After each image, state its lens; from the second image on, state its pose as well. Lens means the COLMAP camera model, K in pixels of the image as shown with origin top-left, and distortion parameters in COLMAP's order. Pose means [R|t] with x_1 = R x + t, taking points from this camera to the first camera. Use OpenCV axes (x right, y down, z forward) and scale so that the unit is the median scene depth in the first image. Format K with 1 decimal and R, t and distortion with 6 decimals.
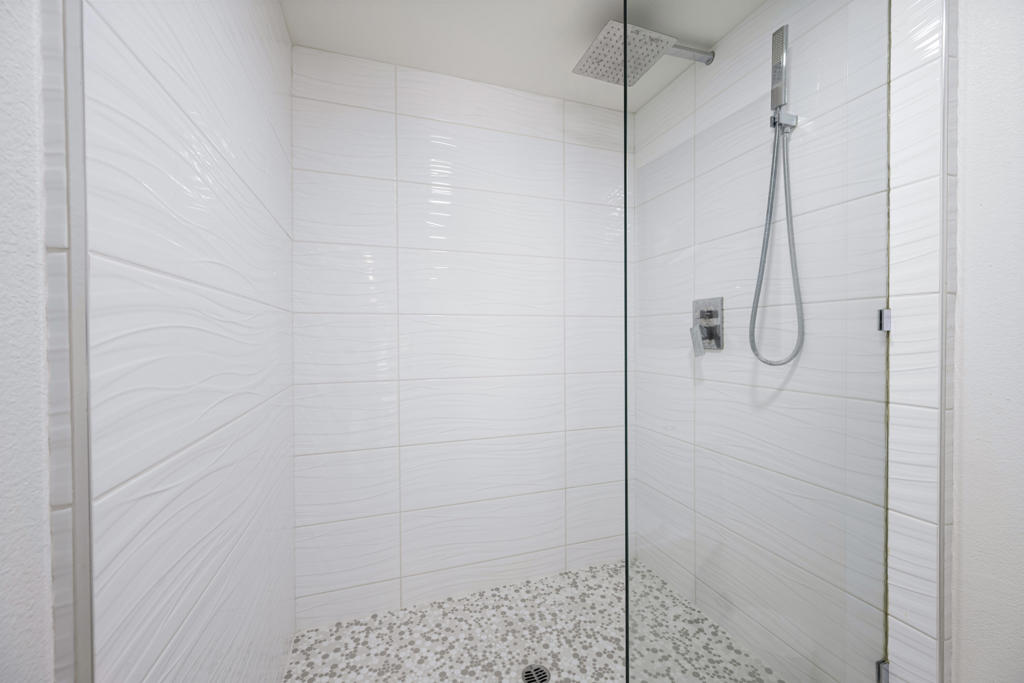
lens RADIAL K [[412.1, 0, 513.7], [0, 412.1, 341.7], [0, 0, 1]] dist [0.001115, 0.000107]
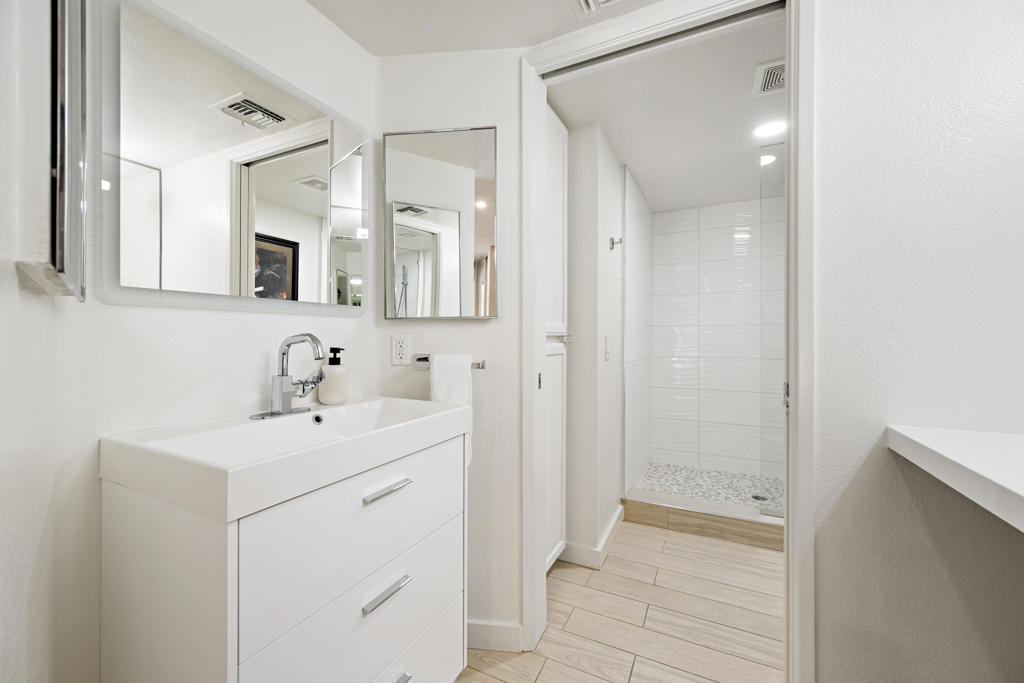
lens RADIAL K [[412.1, 0, 511.9], [0, 412.1, 338.0], [0, 0, 1]] dist [0.001115, 0.000107]
pose [[0.704302, 0.007477, -0.709861, 0.603780], [-0.013438, 0.999906, -0.002800, 0.018527], [0.709773, 0.011510, 0.704336, -1.284138]]
